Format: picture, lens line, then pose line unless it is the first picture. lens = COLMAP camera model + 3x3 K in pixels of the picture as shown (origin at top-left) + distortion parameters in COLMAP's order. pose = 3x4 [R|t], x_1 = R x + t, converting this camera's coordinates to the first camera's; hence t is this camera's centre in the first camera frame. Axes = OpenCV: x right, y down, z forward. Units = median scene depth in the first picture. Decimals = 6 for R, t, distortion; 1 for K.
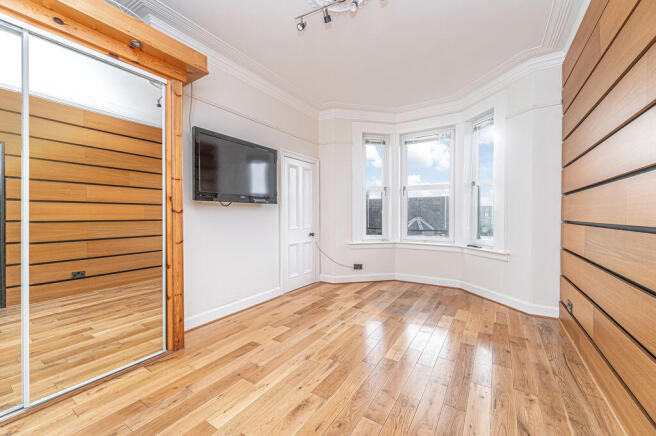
lens RADIAL K [[260.5, 0, 329.2], [0, 260.5, 216.4], [0, 0, 1]] dist [0.003504, 0.000249]
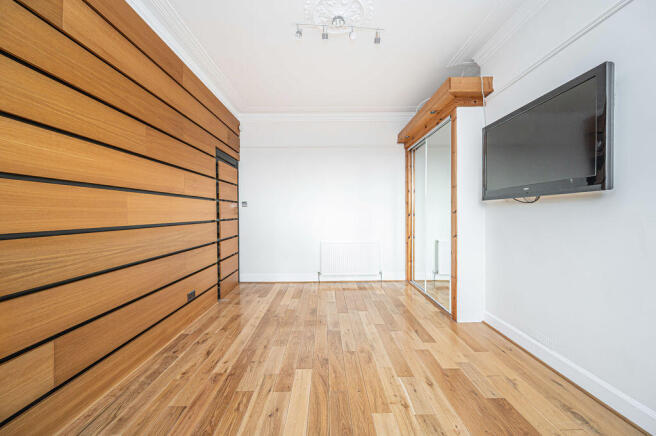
lens RADIAL K [[260.5, 0, 328.7], [0, 260.5, 216.6], [0, 0, 1]] dist [0.003504, 0.000249]
pose [[-0.836426, 0.013778, -0.547906, 0.574976], [0.006496, 0.999863, 0.015227, -0.017709], [0.548041, 0.009177, -0.836401, 1.570999]]
